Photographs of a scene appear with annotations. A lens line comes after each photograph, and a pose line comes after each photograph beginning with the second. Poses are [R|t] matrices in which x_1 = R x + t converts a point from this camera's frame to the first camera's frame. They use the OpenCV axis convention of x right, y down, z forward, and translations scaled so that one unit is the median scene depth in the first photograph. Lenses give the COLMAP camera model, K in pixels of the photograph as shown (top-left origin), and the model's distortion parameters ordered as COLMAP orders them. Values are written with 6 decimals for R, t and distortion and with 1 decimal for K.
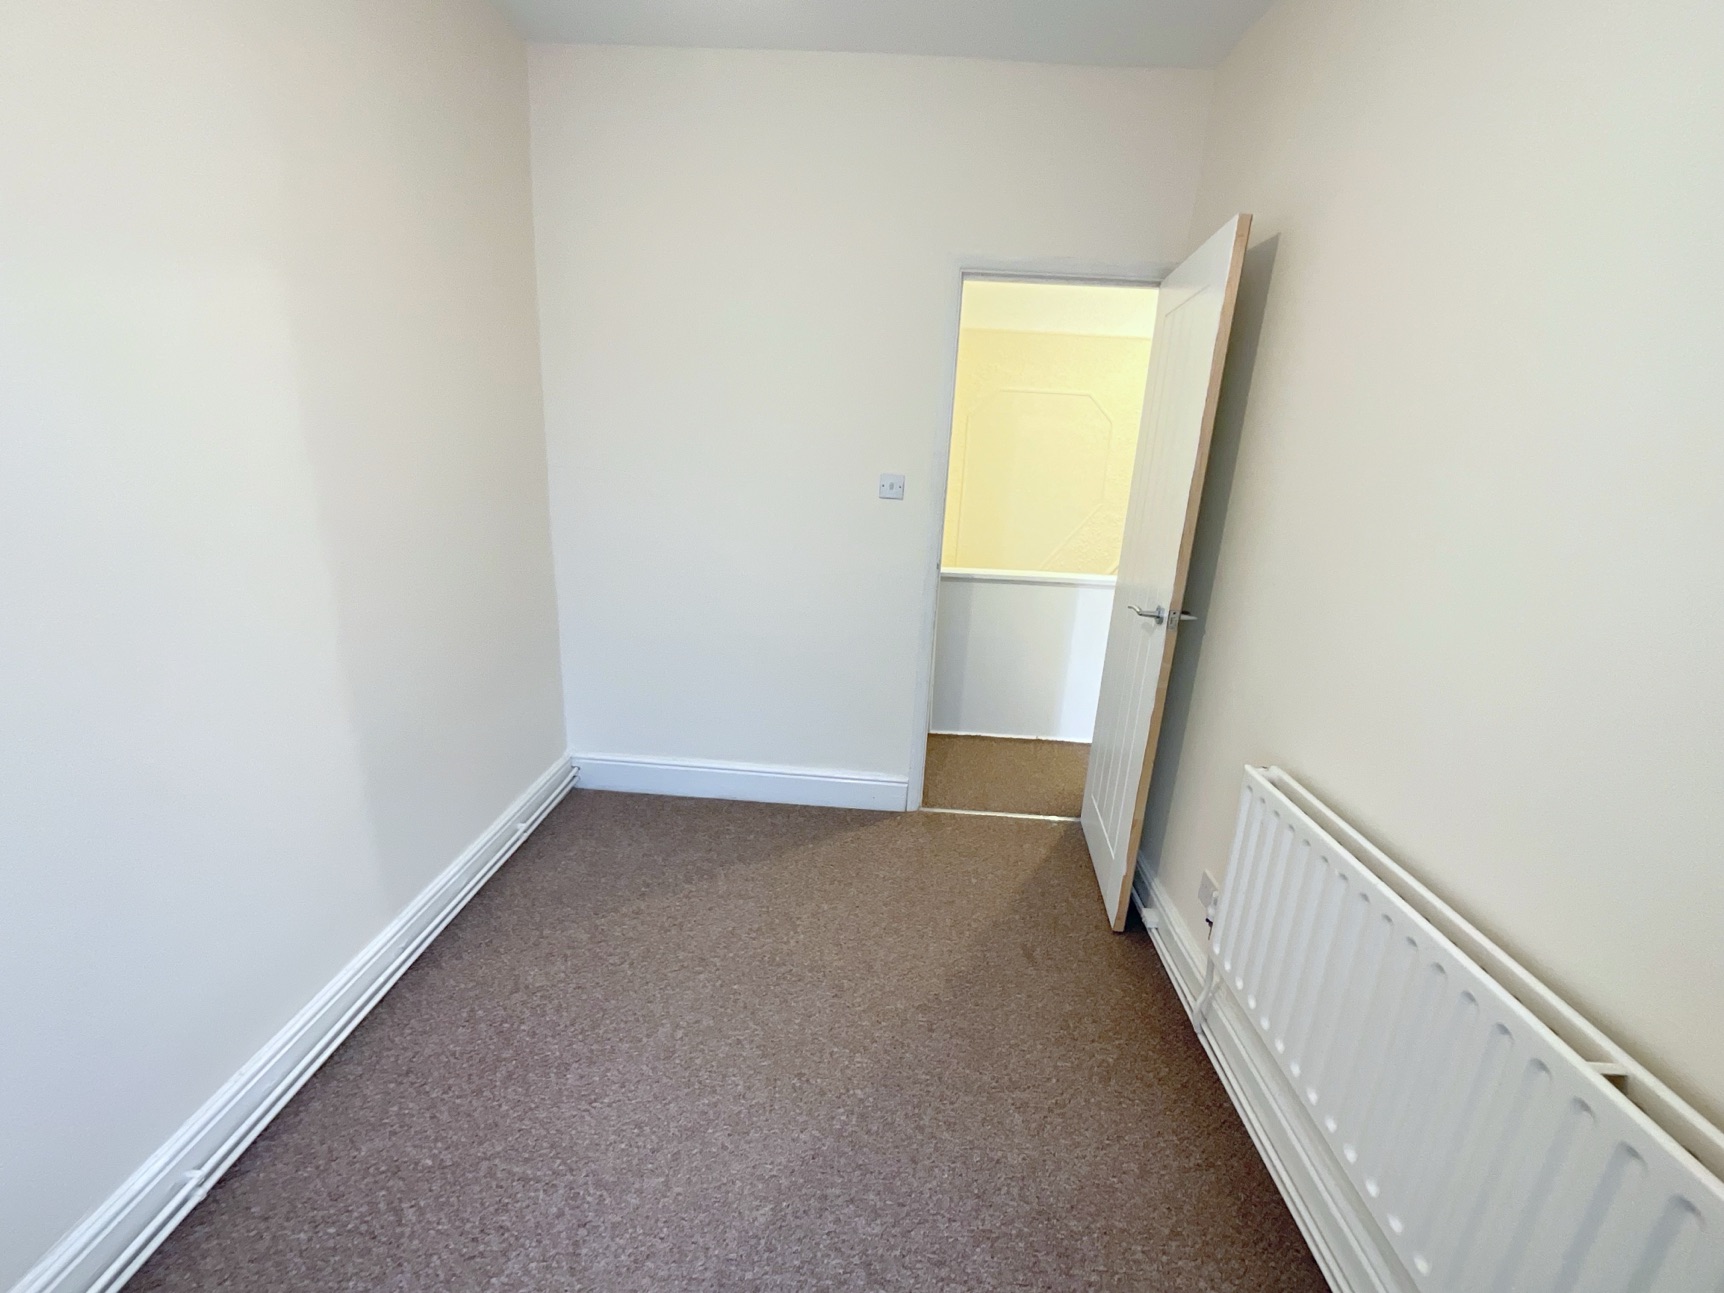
lens RADIAL K [[697.1, 0, 854.5], [0, 697.1, 643.0], [0, 0, 1]] dist [-0.006196, 0.003215]
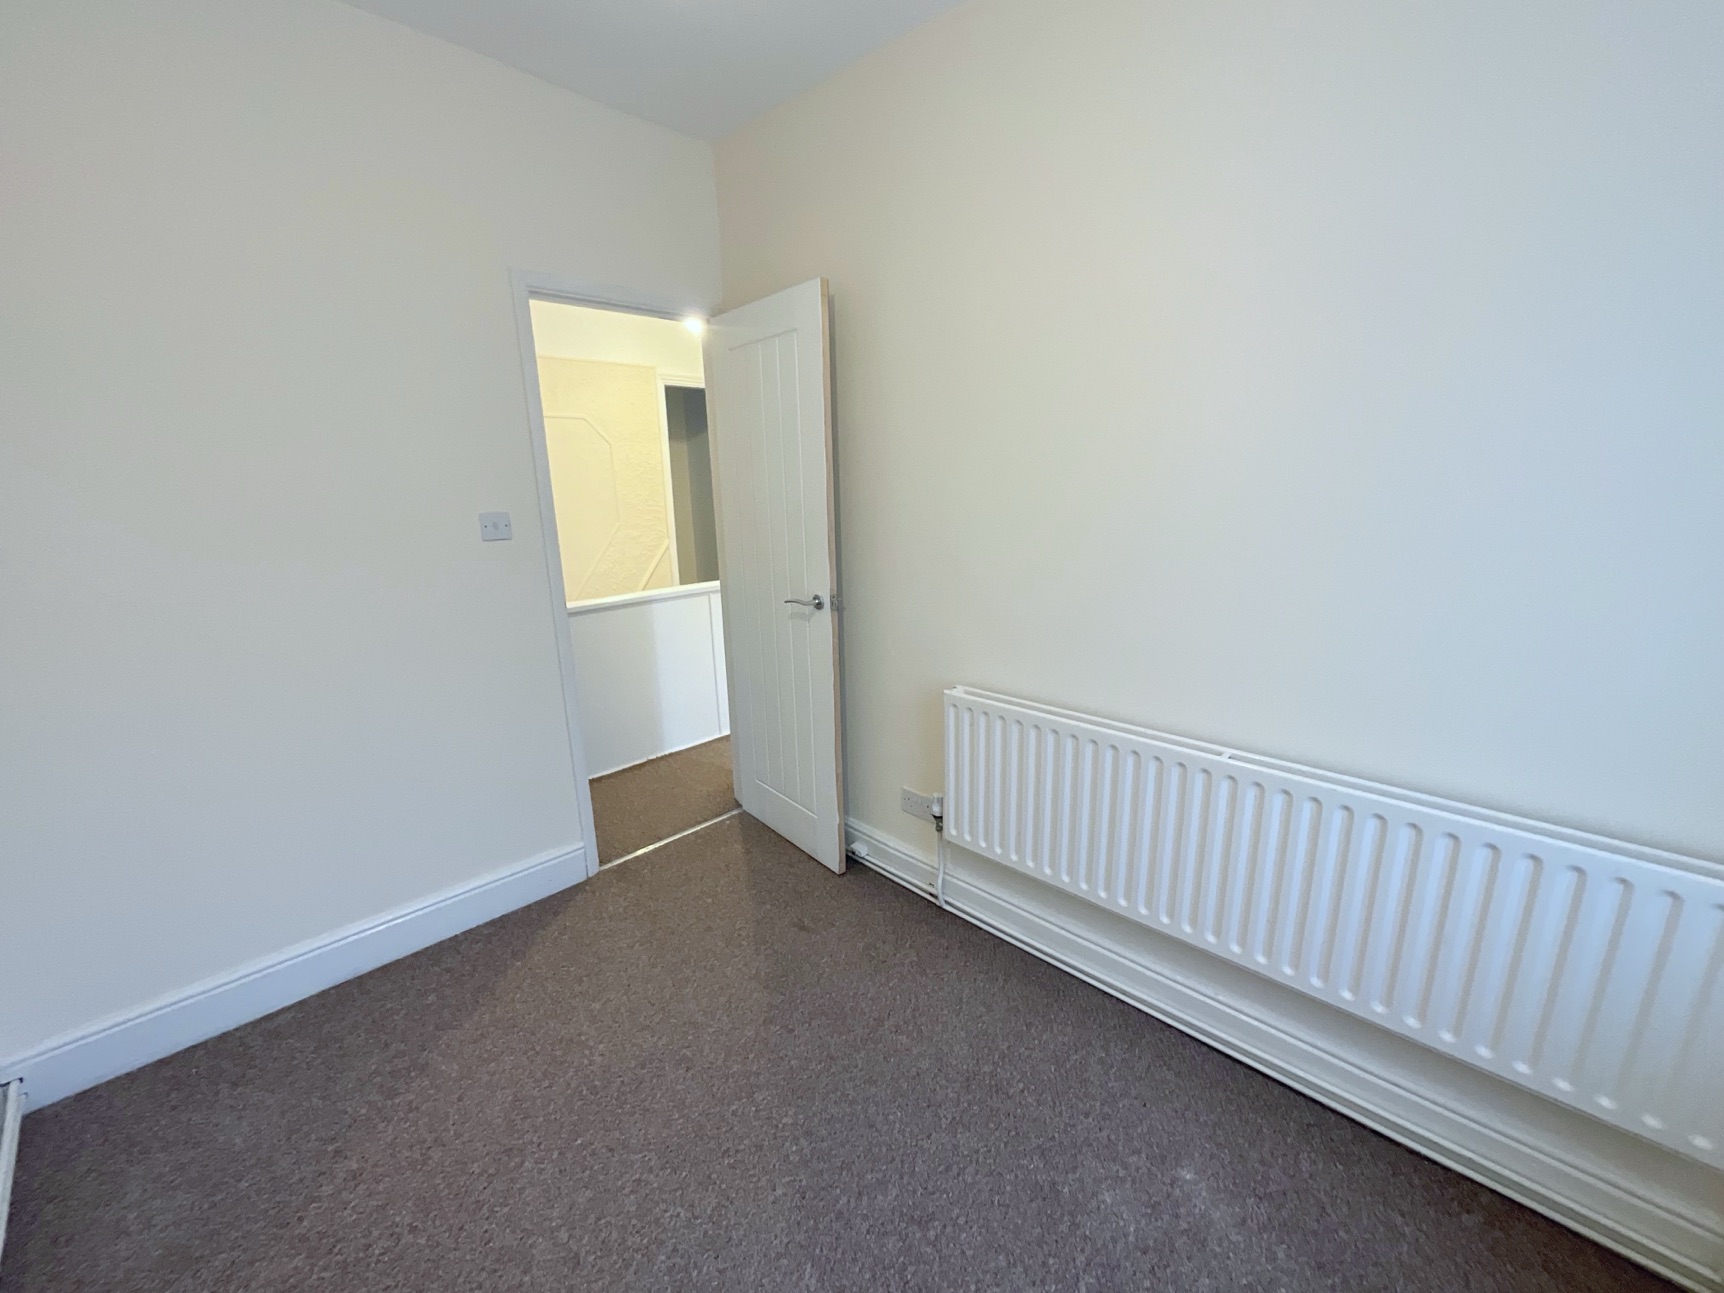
lens RADIAL K [[697.1, 0, 864.4], [0, 697.1, 644.6], [0, 0, 1]] dist [-0.006196, 0.003215]
pose [[0.662706, -0.235626, 0.710845, -0.368167], [0.253237, 0.963804, 0.083387, -0.048280], [-0.704763, 0.124752, 0.698388, 0.115805]]
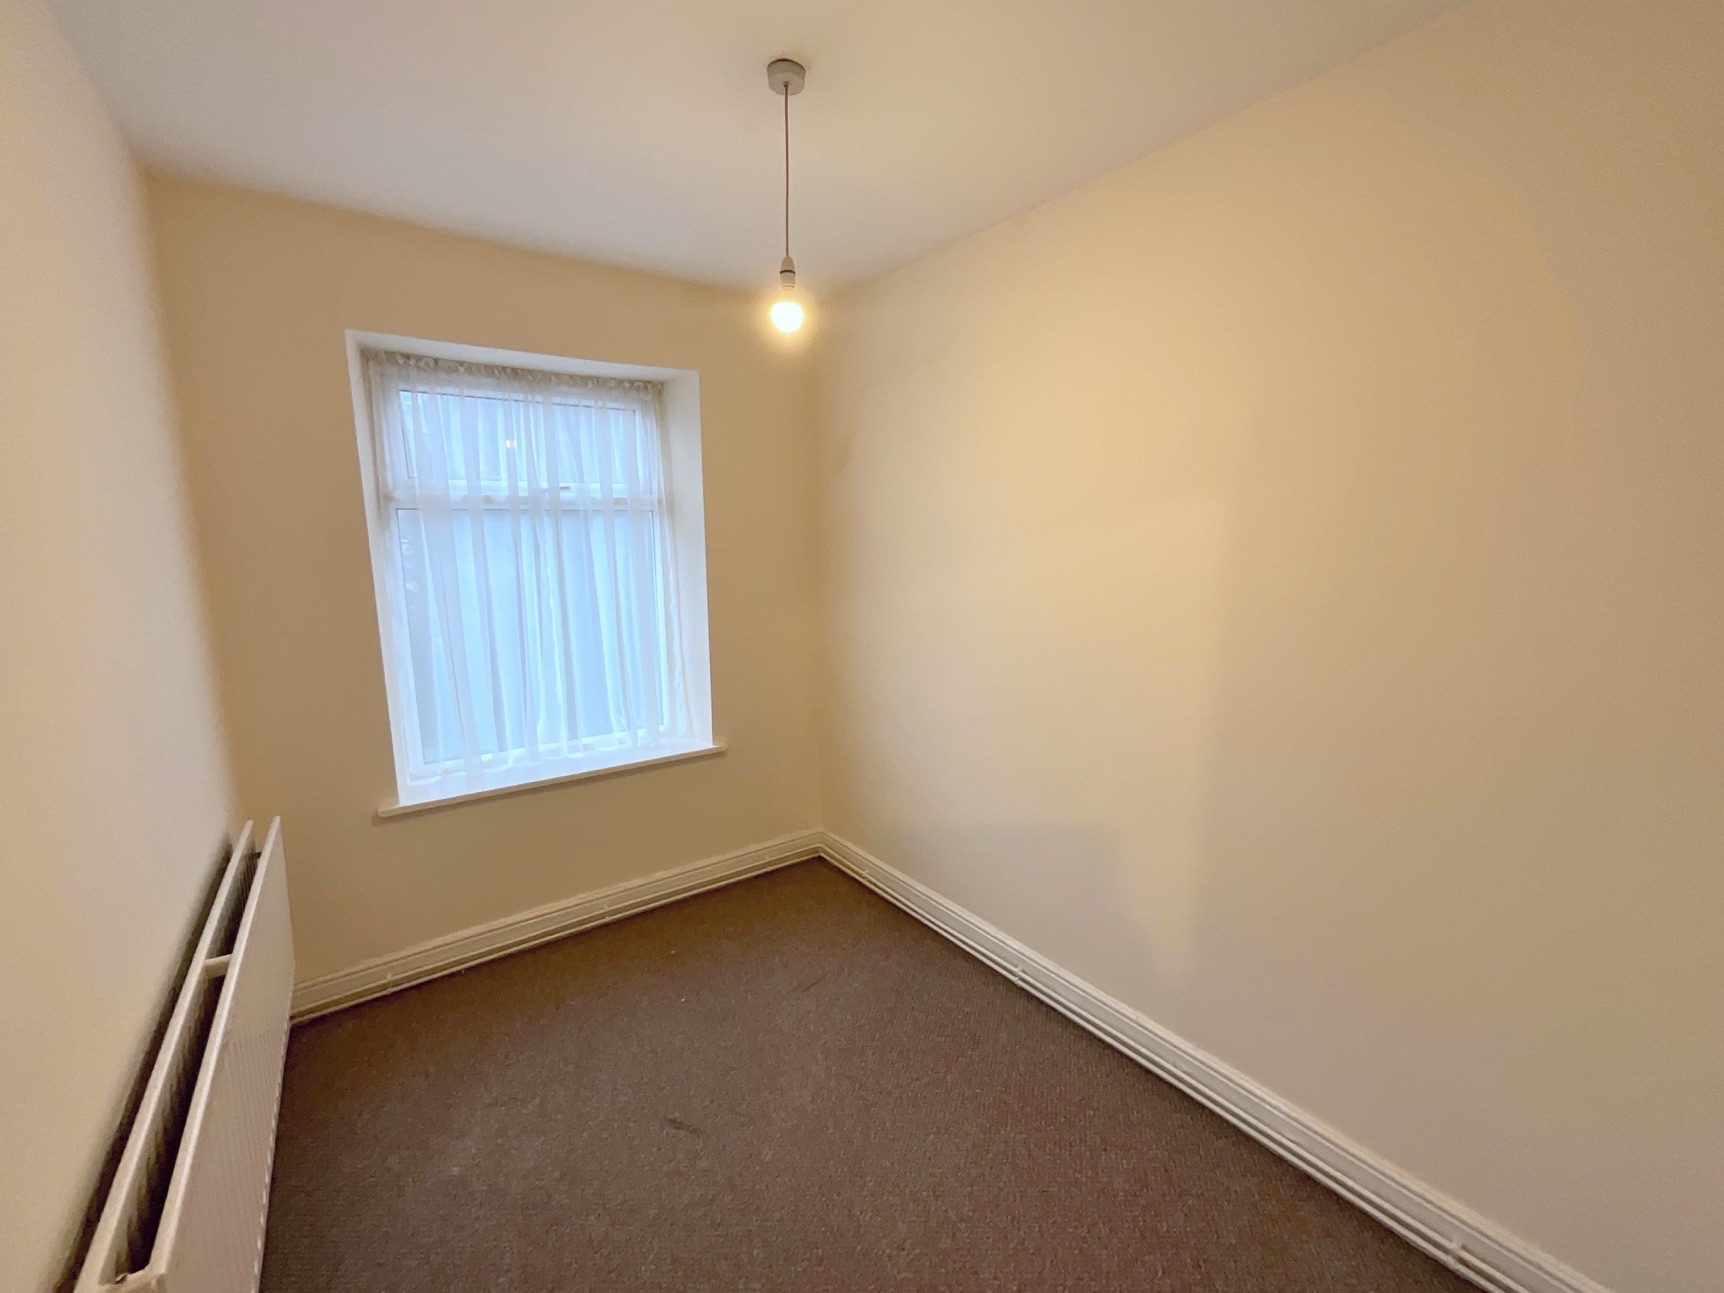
lens RADIAL K [[697.1, 0, 863.8], [0, 697.1, 648.8], [0, 0, 1]] dist [-0.006196, 0.003215]
pose [[-0.782716, 0.048446, -0.620490, 0.342081], [-0.204910, 0.921323, 0.330417, -0.382258], [0.587680, 0.385768, -0.711207, 1.125458]]
